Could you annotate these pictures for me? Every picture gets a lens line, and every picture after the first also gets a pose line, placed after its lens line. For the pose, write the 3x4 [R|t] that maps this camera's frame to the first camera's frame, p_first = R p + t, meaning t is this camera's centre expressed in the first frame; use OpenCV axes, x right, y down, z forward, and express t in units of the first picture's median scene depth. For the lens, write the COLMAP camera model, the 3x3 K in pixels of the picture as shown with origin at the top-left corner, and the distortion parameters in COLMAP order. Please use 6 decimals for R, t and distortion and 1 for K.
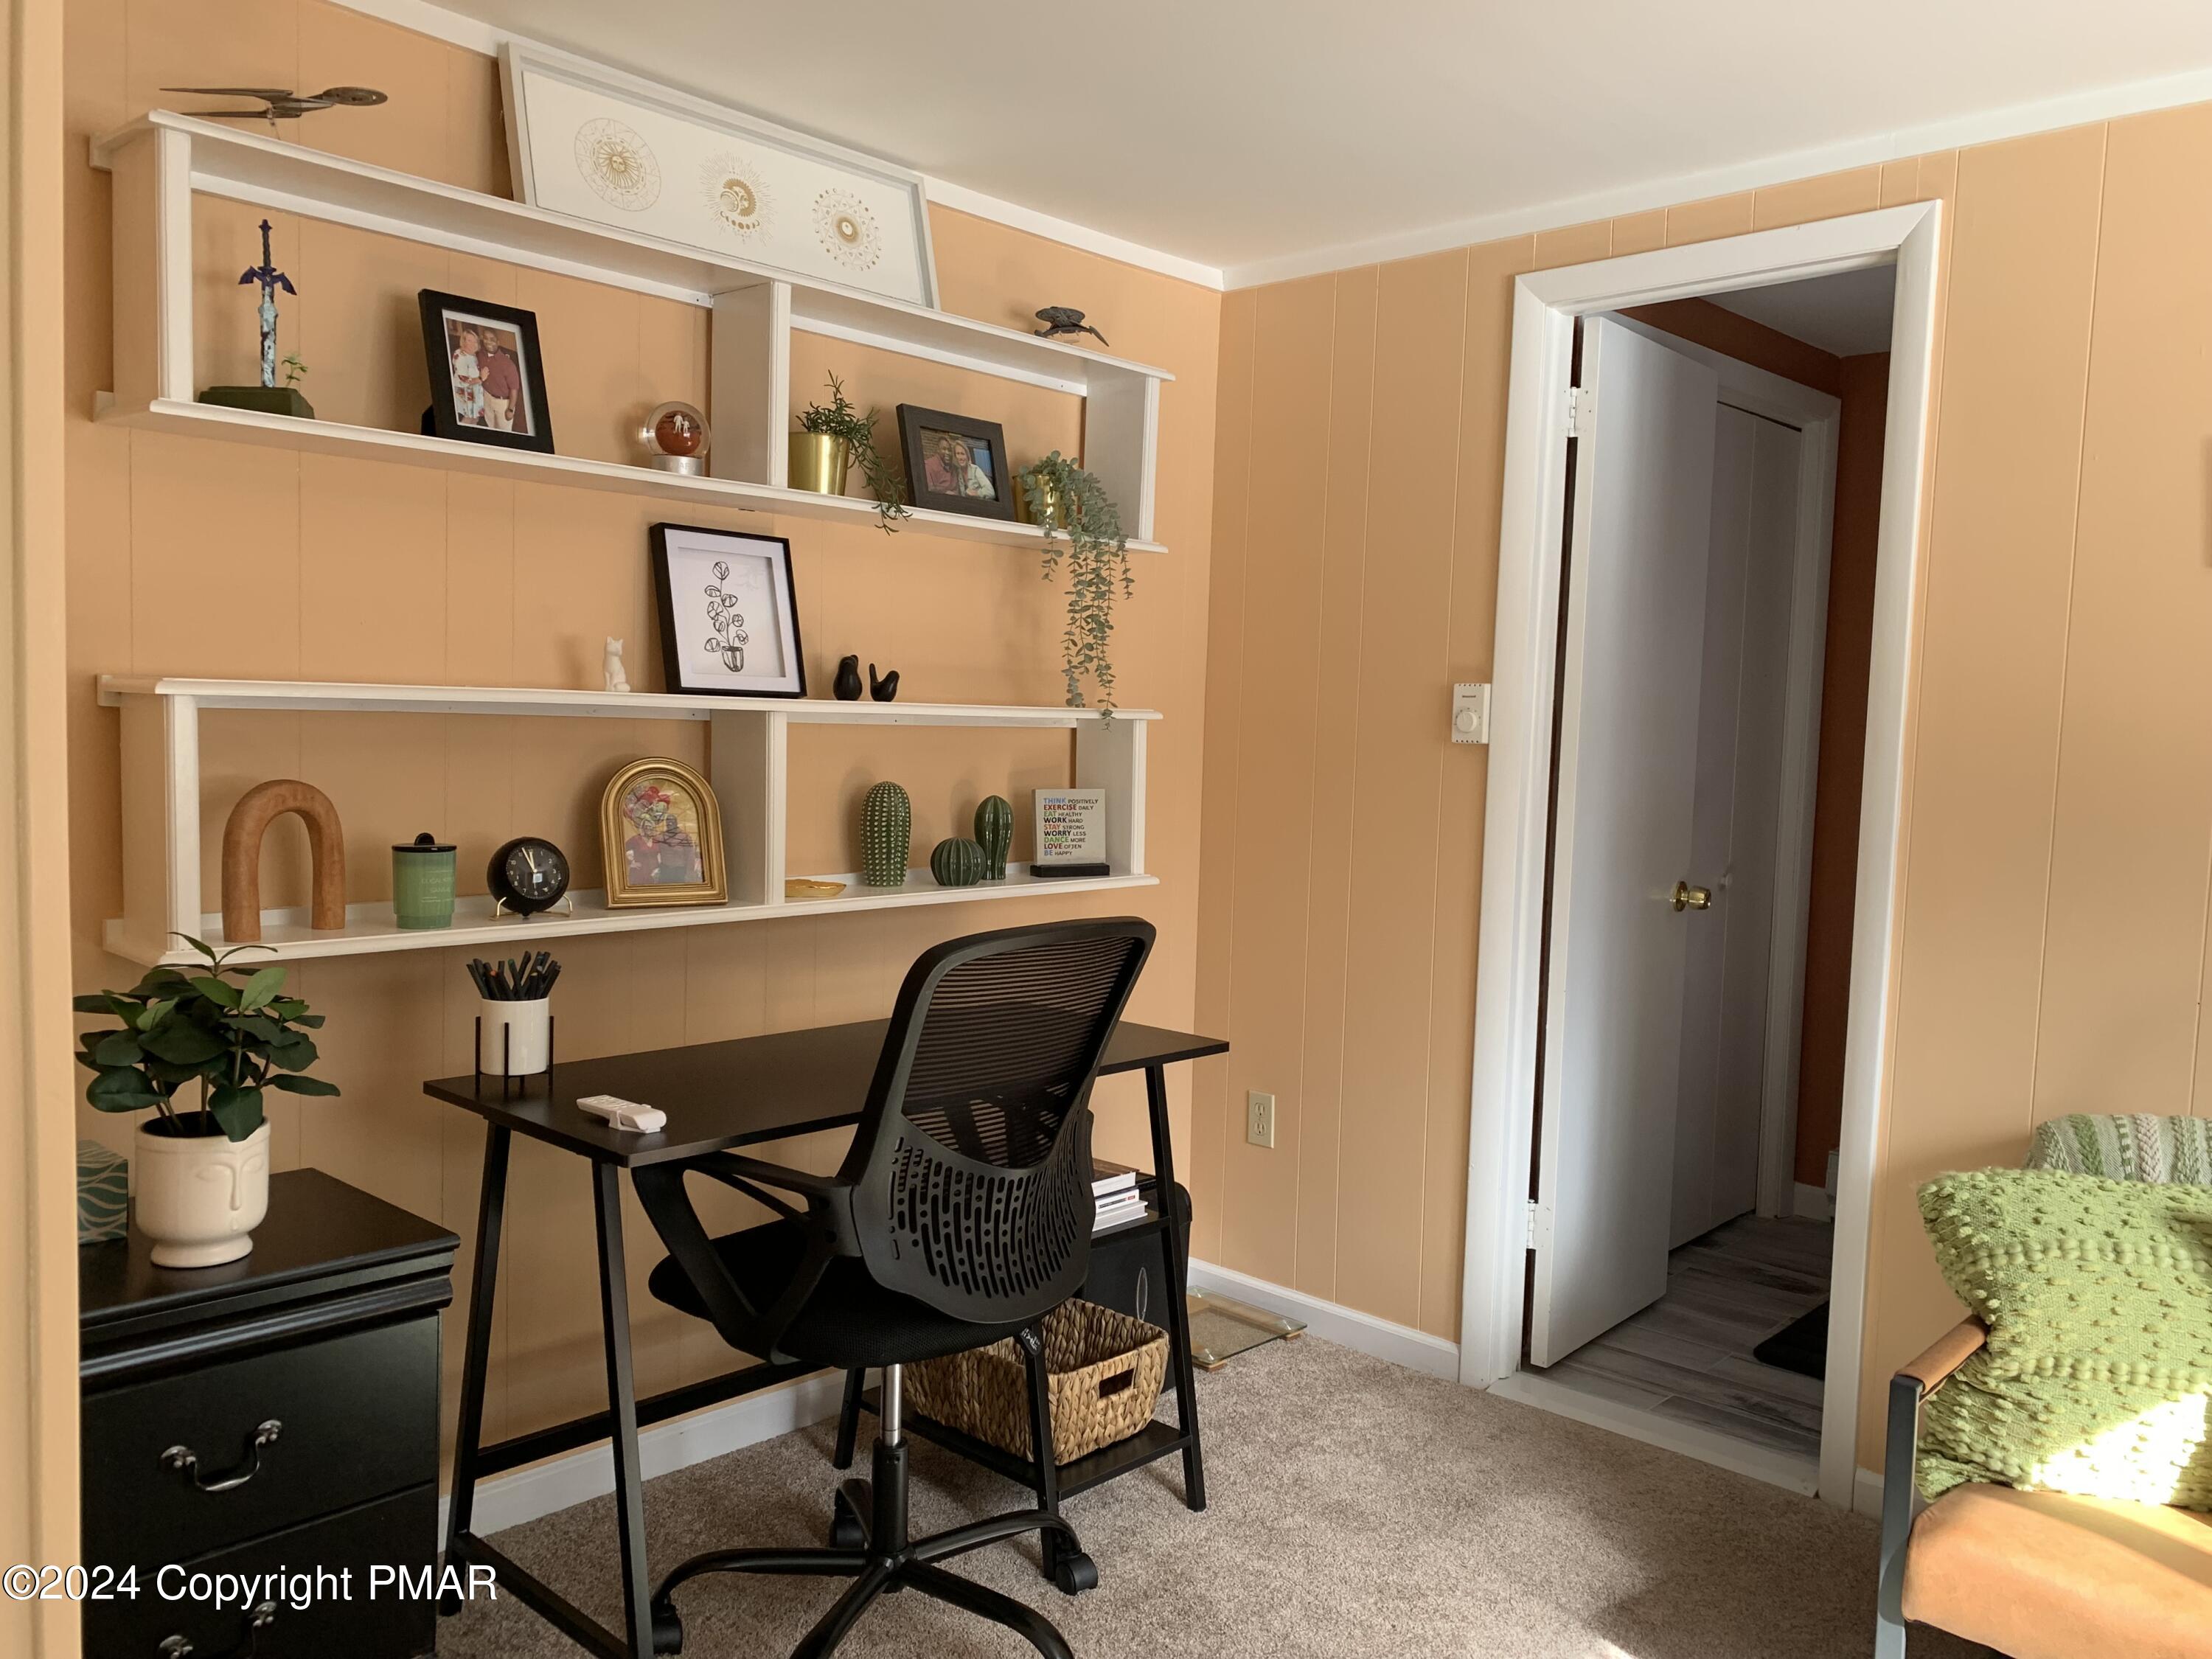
lens RADIAL K [[1685.0, 0, 1121.0], [0, 1685.0, 824.8], [0, 0, 1]] dist [0.054965, -0.063843]
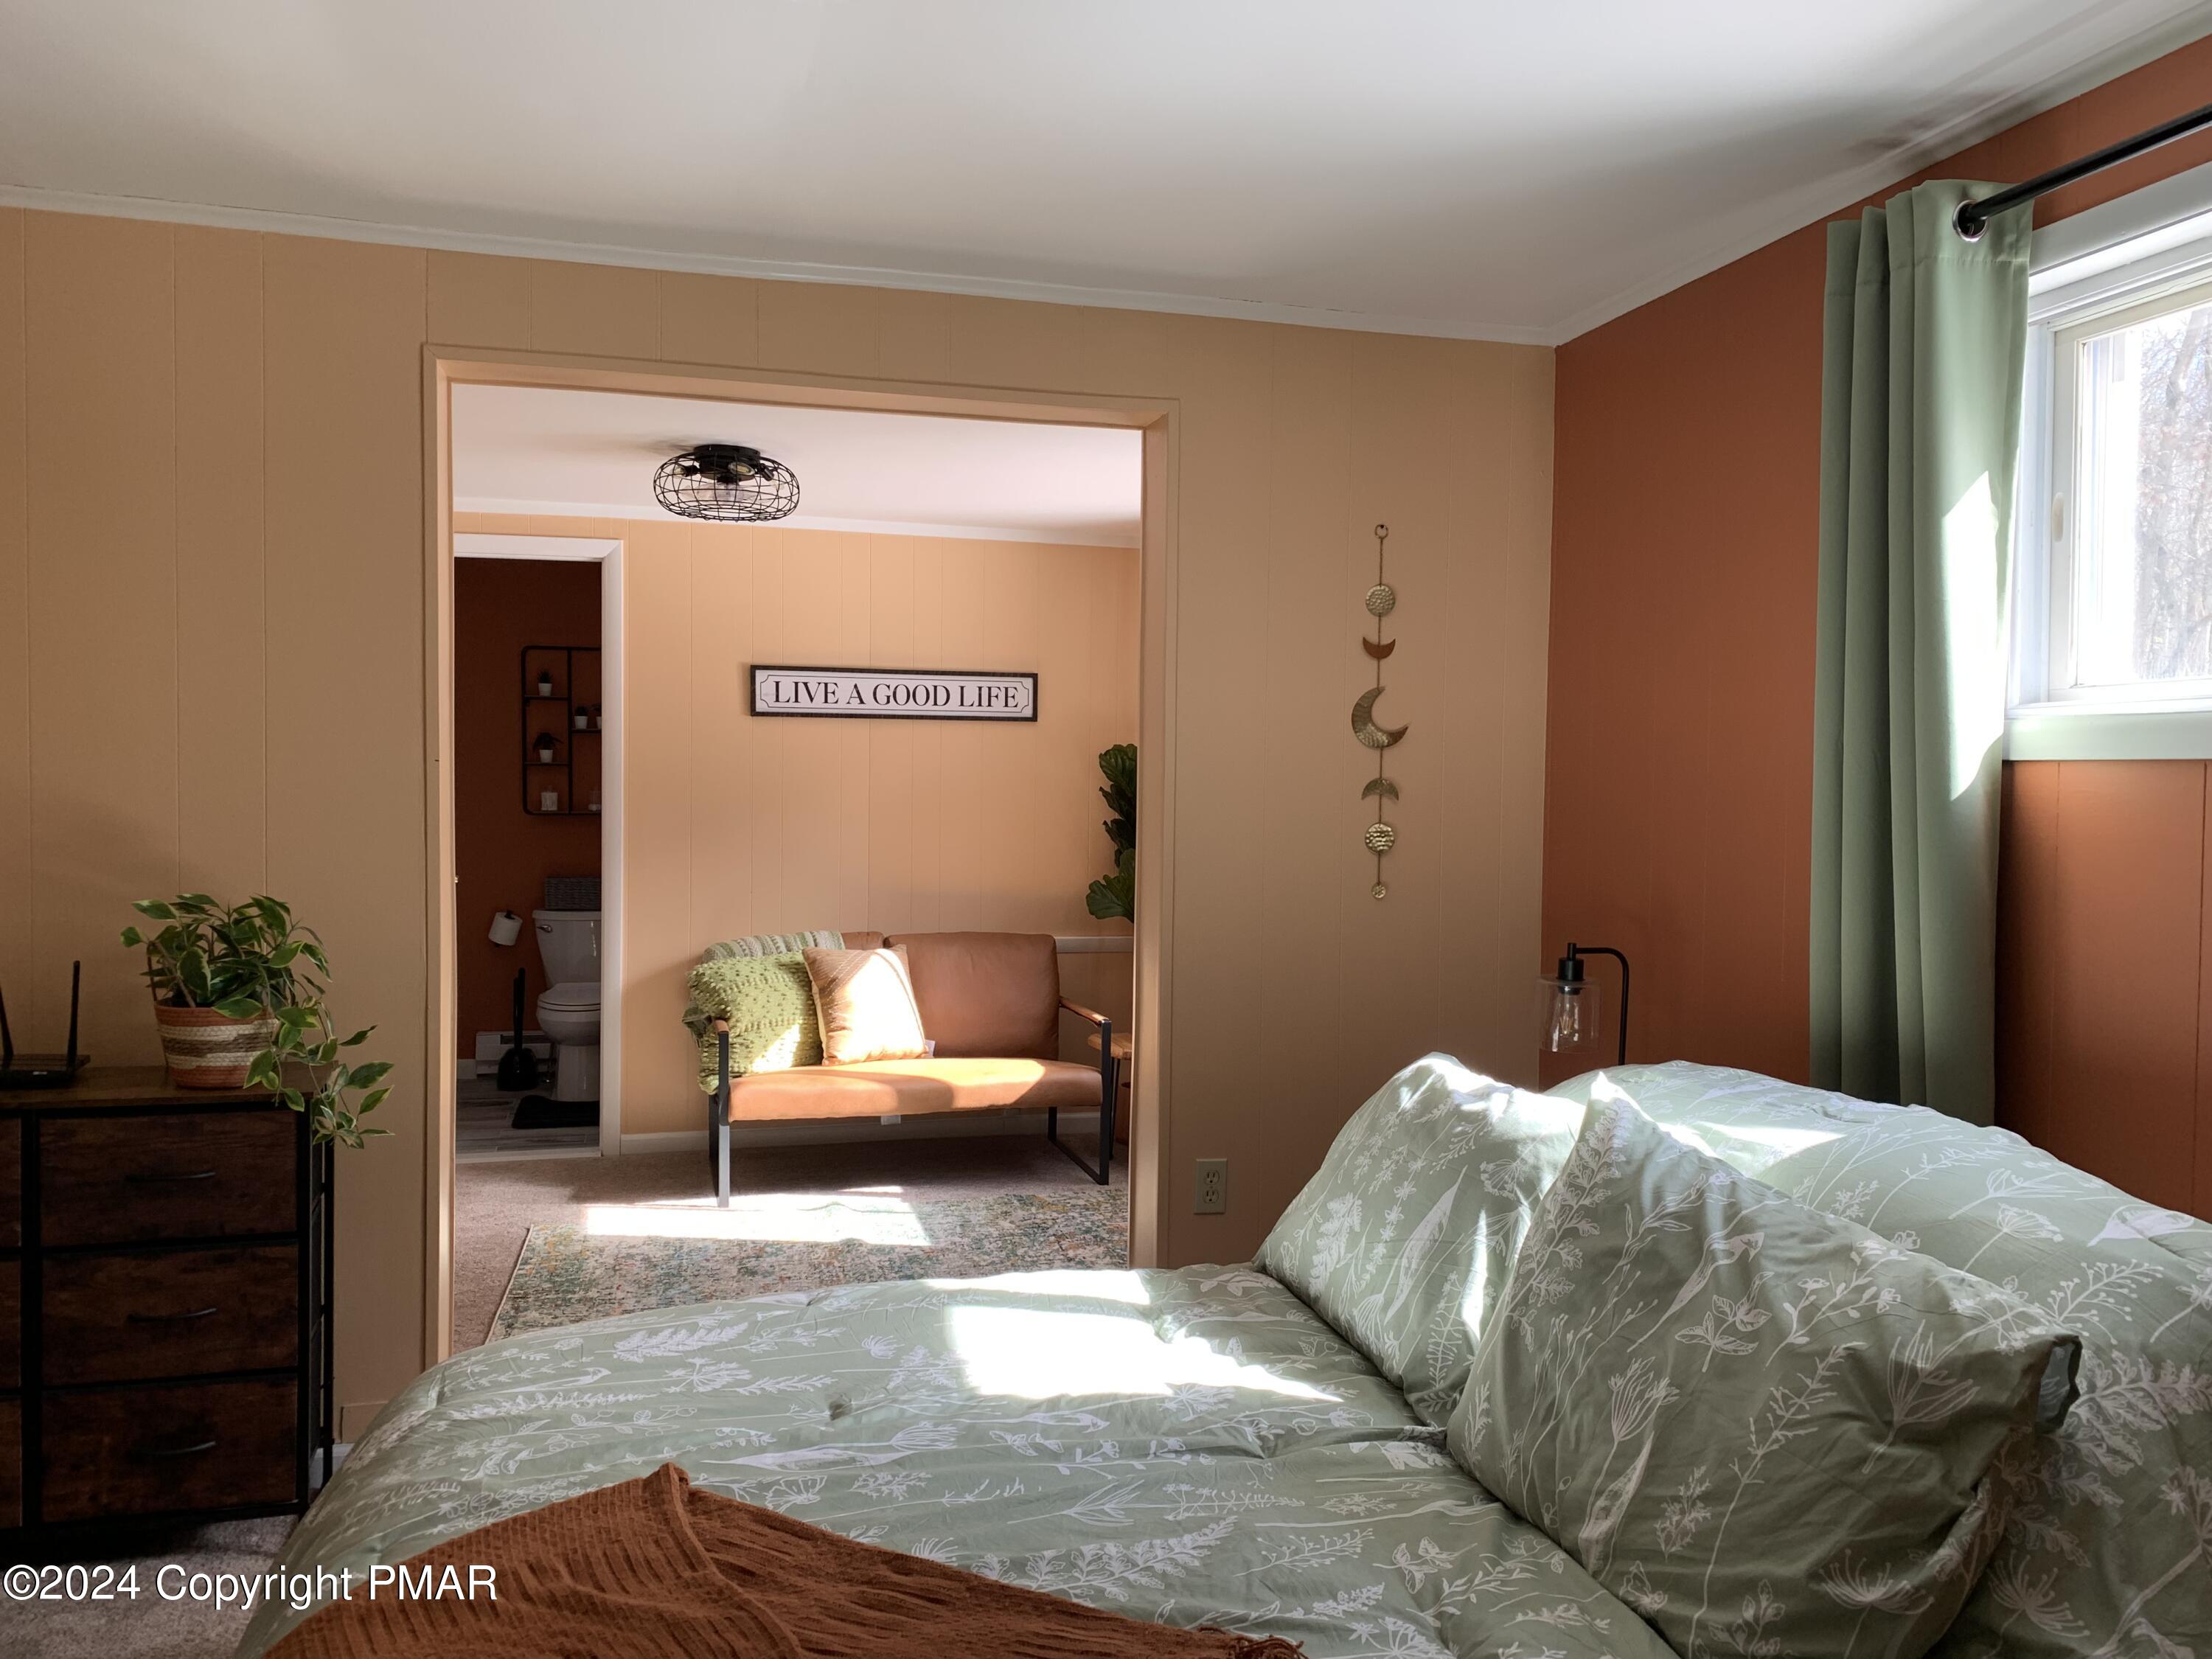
lens RADIAL K [[1681.3, 0, 1099.4], [0, 1681.3, 836.3], [0, 0, 1]] dist [0.045868, -0.051991]
pose [[0.537993, -0.053528, 0.841248, -1.273194], [0.064560, 0.997667, 0.022193, 0.003521], [-0.840474, 0.042371, 0.540193, -0.822870]]
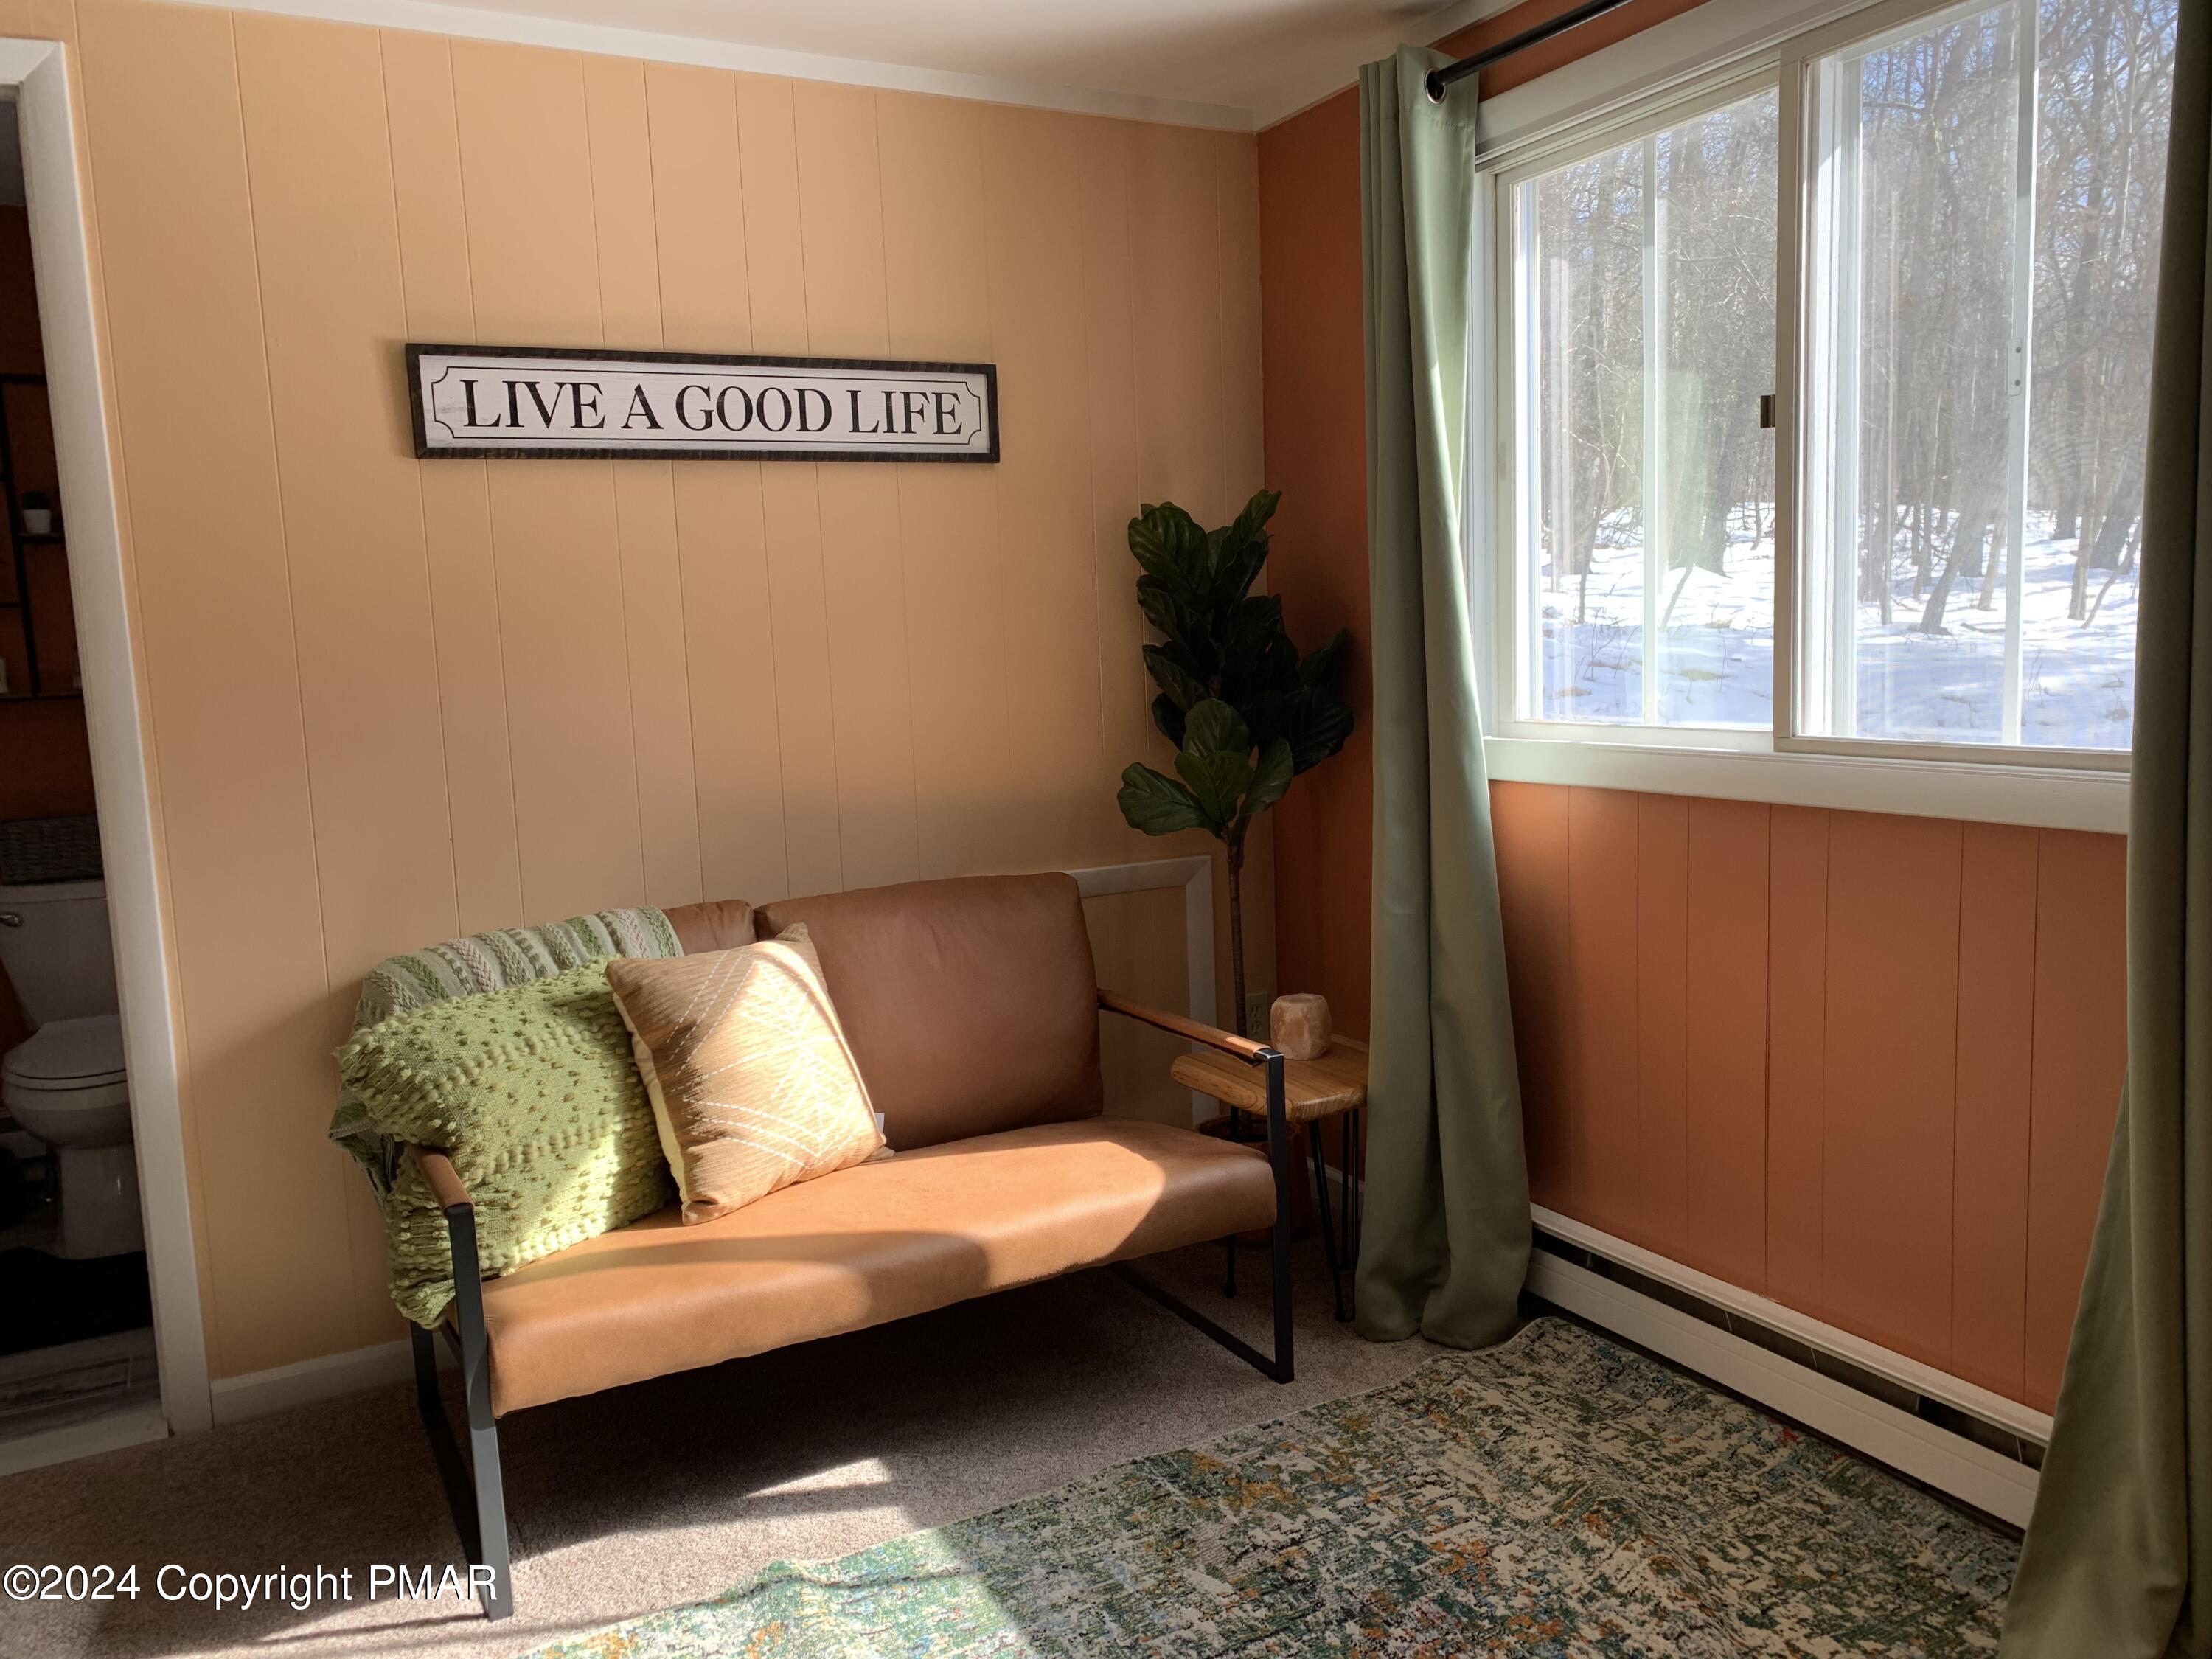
lens RADIAL K [[1685.0, 0, 1086.3], [0, 1685.0, 838.9], [0, 0, 1]] dist [0.054965, -0.063843]
pose [[0.335370, -0.163555, 0.927781, -0.323531], [0.117633, 0.984377, 0.131011, 0.005405], [-0.934714, 0.065201, 0.349370, 0.225358]]
